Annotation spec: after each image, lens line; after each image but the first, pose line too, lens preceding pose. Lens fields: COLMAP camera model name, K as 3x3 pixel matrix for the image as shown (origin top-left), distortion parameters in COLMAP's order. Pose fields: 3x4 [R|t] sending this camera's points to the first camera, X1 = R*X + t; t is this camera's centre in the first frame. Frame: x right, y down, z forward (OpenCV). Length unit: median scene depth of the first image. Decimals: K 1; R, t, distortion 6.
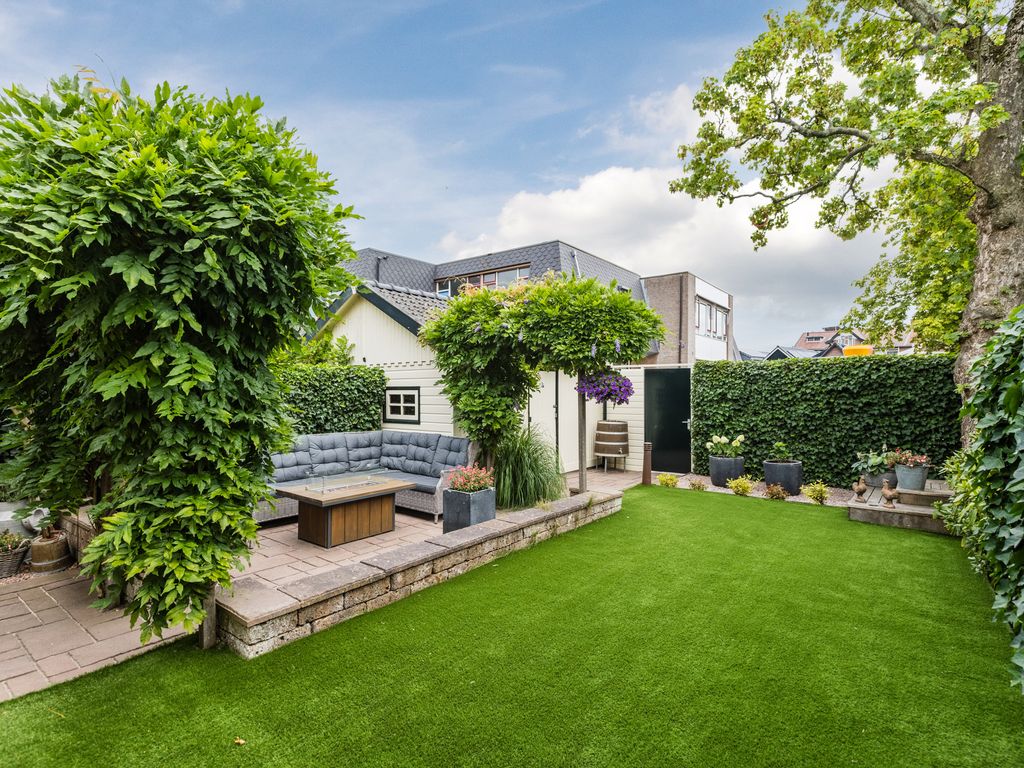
lens RADIAL K [[518.1, 0, 512.0], [0, 518.1, 384.0], [0, 0, 1]] dist [-0.001924, 0.000073]
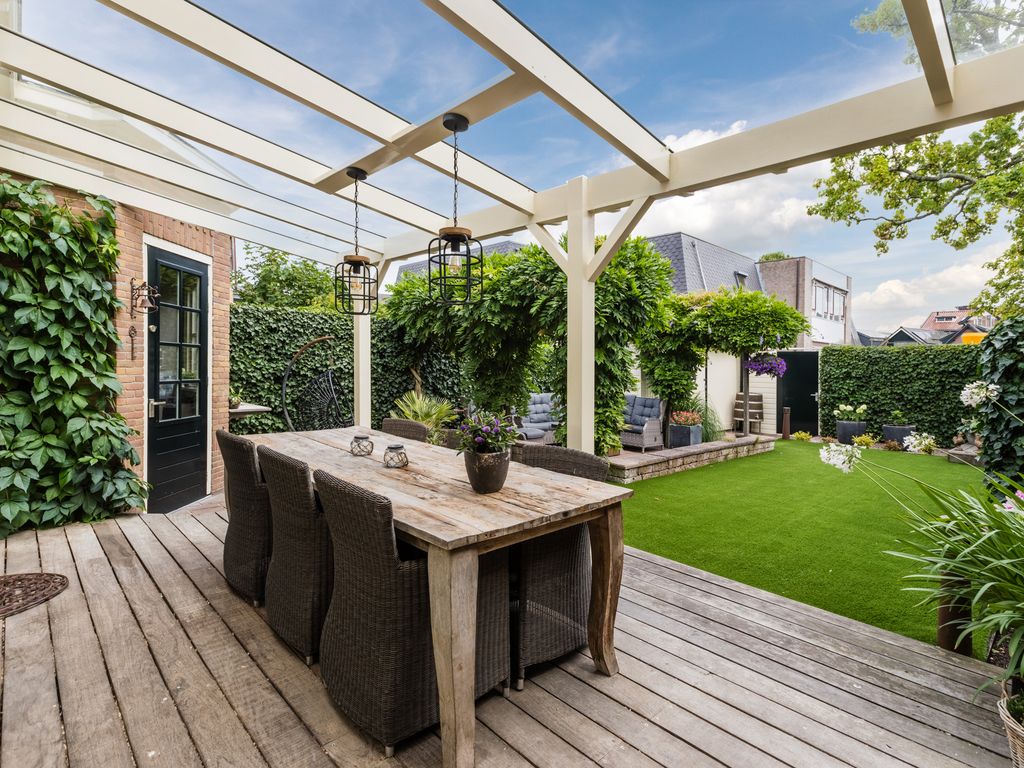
lens RADIAL K [[527.8, 0, 513.4], [0, 527.8, 357.1], [0, 0, 1]] dist [0.021548, -0.019316]
pose [[0.987484, 0.016374, -0.156868, -0.238043], [-0.017463, 0.999832, -0.005562, 0.003764], [0.156751, 0.008231, 0.987604, -0.491644]]
